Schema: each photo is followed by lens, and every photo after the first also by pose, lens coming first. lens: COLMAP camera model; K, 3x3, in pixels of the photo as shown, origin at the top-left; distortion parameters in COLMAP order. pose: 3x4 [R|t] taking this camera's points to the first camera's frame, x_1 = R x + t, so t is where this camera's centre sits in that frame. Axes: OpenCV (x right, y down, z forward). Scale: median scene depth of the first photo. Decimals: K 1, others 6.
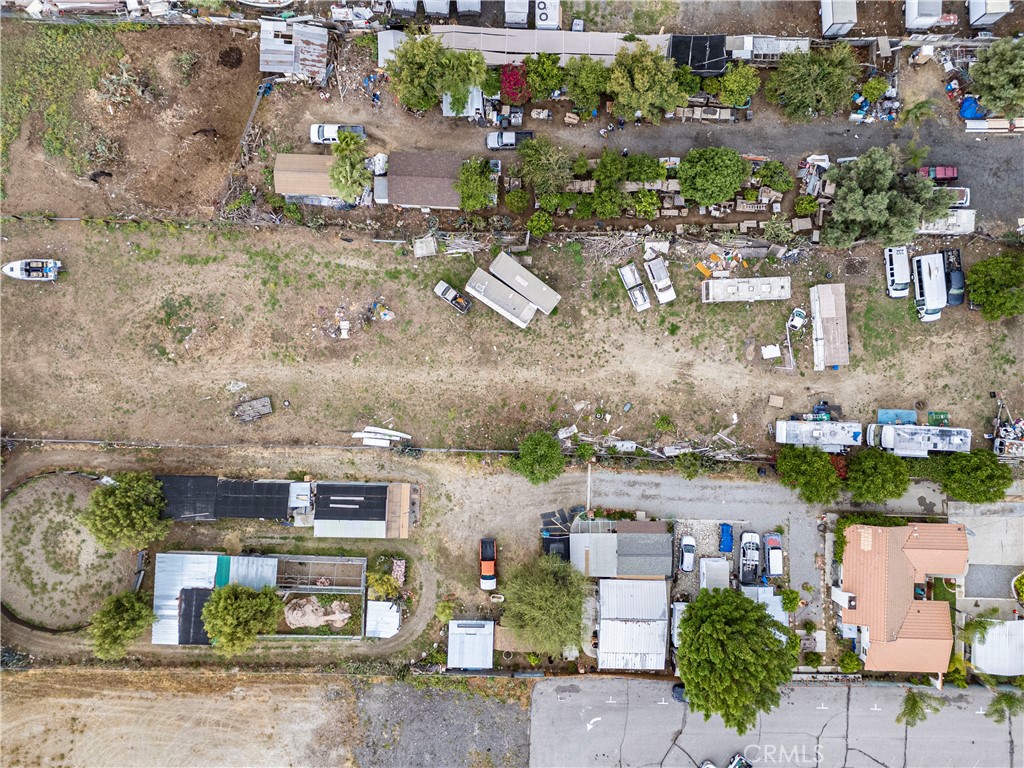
lens RADIAL K [[745.5, 0, 506.8], [0, 745.5, 382.3], [0, 0, 1]] dist [0.083287, -0.087372]
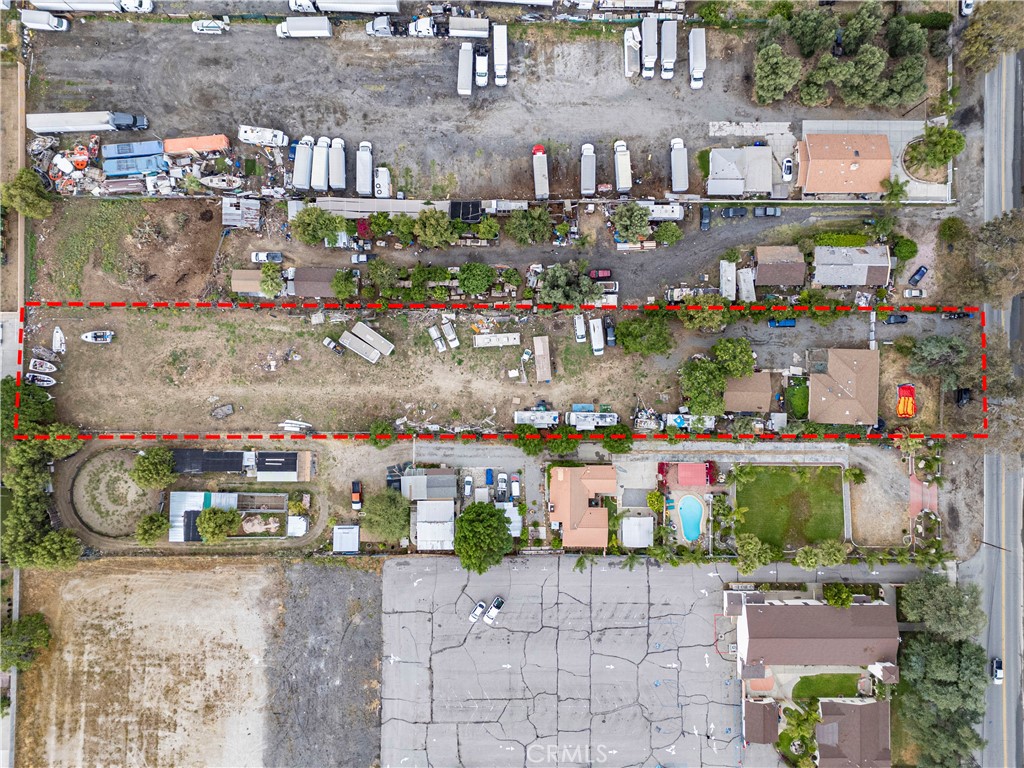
lens RADIAL K [[745.5, 0, 512.0], [0, 745.5, 383.2], [0, 0, 1]] dist [0.083287, -0.087372]
pose [[0.999781, -0.020586, 0.003788, 0.342930], [0.020581, 0.999787, 0.001370, -0.019660], [-0.003816, -0.001291, 0.999992, -0.788455]]
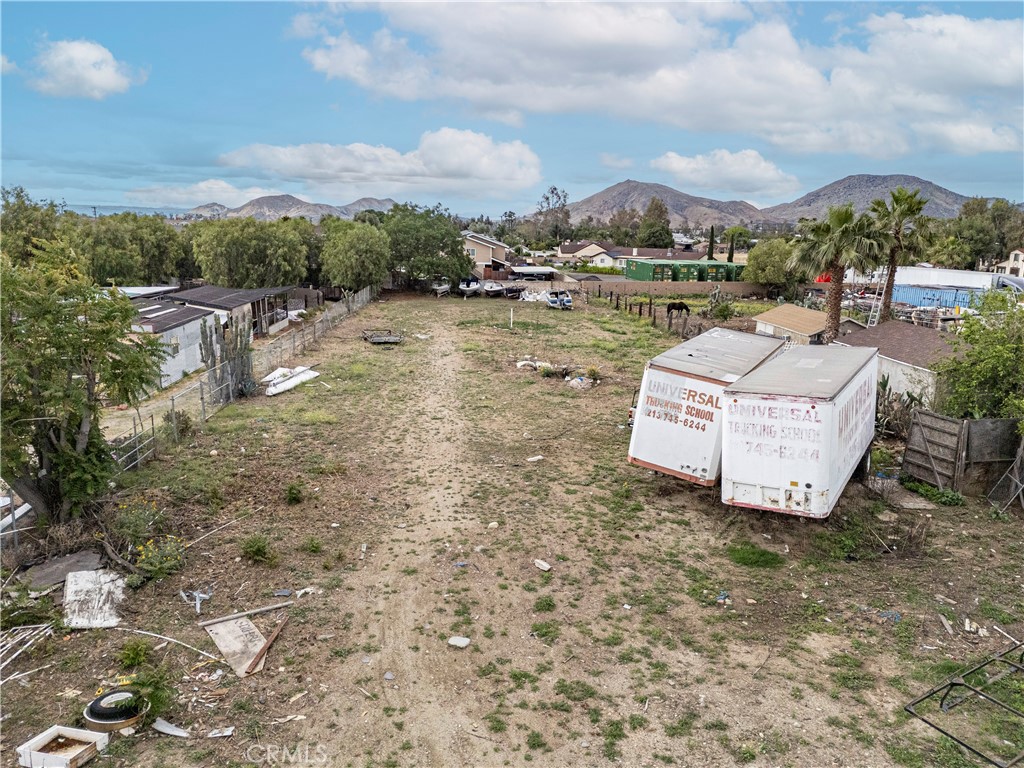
lens RADIAL K [[745.5, 0, 513.9], [0, 745.5, 382.3], [0, 0, 1]] dist [0.083287, -0.087372]
pose [[0.093526, 0.184816, -0.978313, 0.250020], [-0.995518, 0.003522, -0.094505, -0.012353], [-0.014021, 0.982767, 0.184317, 0.922097]]
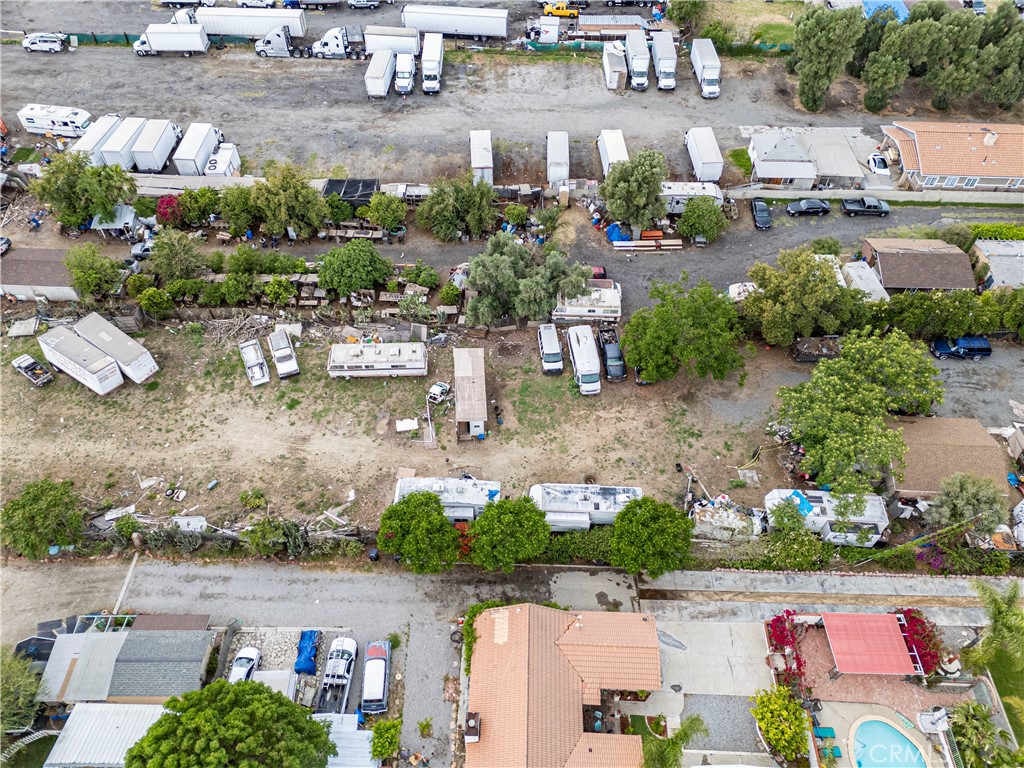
lens RADIAL K [[745.5, 0, 513.7], [0, 745.5, 382.3], [0, 0, 1]] dist [0.083287, -0.087372]
pose [[0.999977, -0.006644, 0.001101, 0.471089], [0.005821, 0.770560, -0.637341, 0.447586], [0.003386, 0.637333, 0.770581, 0.344778]]
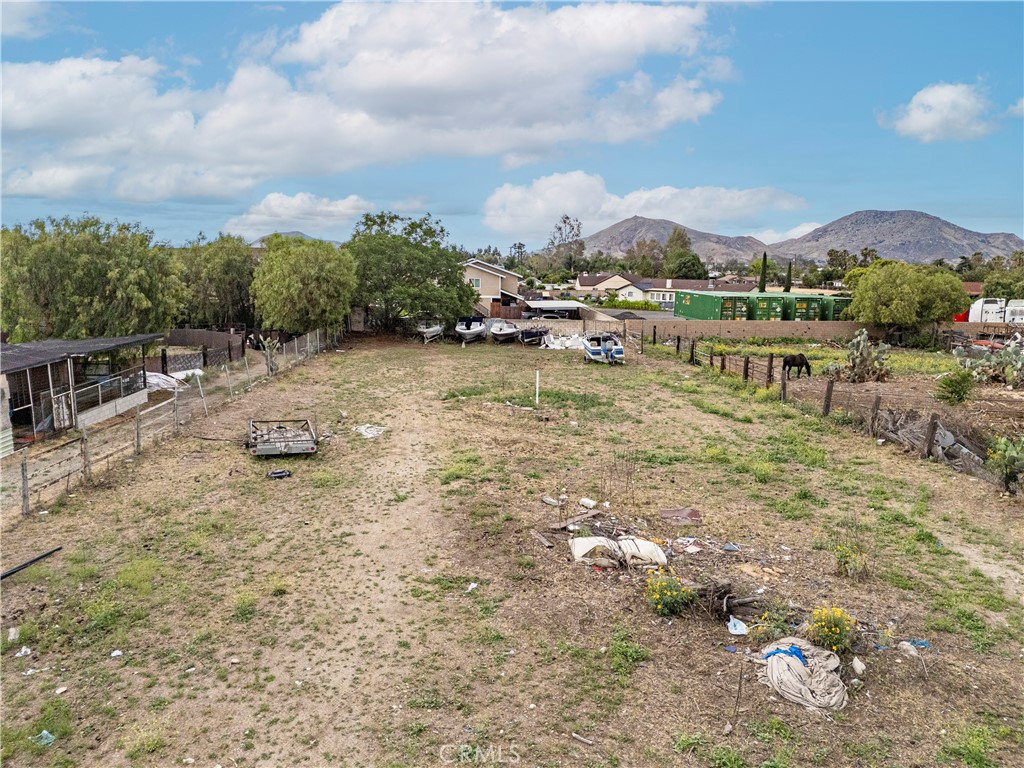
lens RADIAL K [[745.5, 0, 515.8], [0, 745.5, 381.6], [0, 0, 1]] dist [0.083287, -0.087372]
pose [[0.085851, 0.138359, -0.986654, -0.041305], [-0.996239, 0.000276, -0.086647, -0.029454], [-0.011716, 0.990382, 0.137862, 0.933011]]
